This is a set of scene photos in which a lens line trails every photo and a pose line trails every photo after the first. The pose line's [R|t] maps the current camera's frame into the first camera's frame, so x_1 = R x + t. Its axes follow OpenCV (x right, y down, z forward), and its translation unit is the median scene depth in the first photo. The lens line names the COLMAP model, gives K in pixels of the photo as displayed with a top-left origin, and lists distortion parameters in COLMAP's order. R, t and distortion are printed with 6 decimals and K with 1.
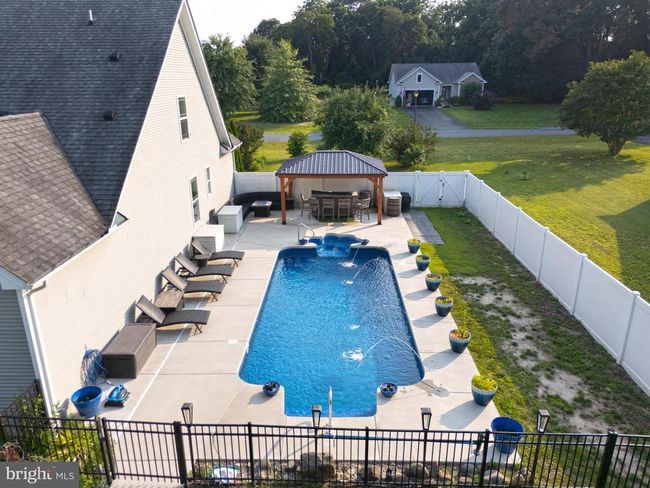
lens RADIAL K [[476.4, 0, 325.0], [0, 476.4, 244.0], [0, 0, 1]] dist [0.073715, -0.062609]
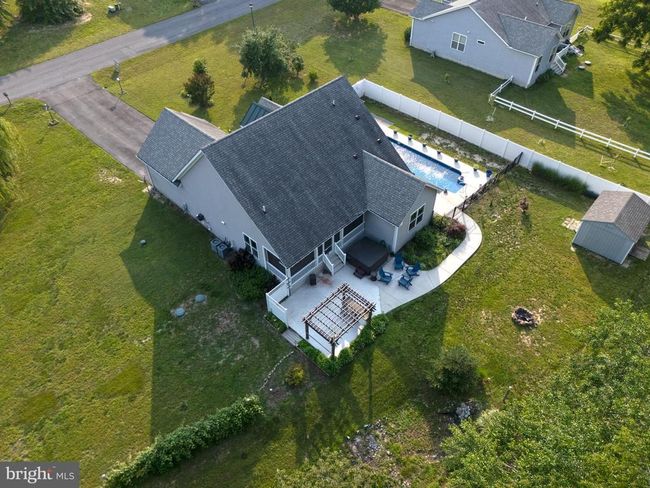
lens RADIAL K [[476.4, 0, 325.0], [0, 476.4, 244.0], [0, 0, 1]] dist [0.073715, -0.062609]
pose [[0.662077, -0.538831, 0.520879, -2.407220], [0.245398, 0.812582, 0.528668, -1.325602], [-0.708120, -0.222196, 0.670220, -0.843353]]
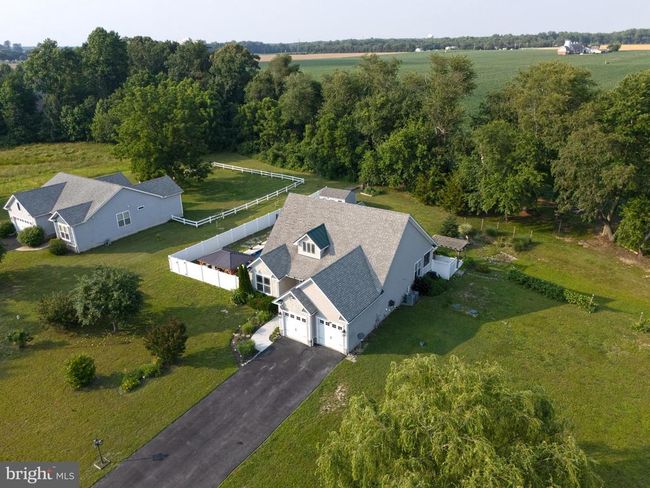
lens RADIAL K [[476.4, 0, 325.0], [0, 476.4, 244.0], [0, 0, 1]] dist [0.073715, -0.062609]
pose [[-0.847385, -0.190987, 0.495441, -2.496829], [0.187237, 0.765656, 0.615396, -2.566594], [-0.496870, 0.614243, -0.613046, 3.608845]]
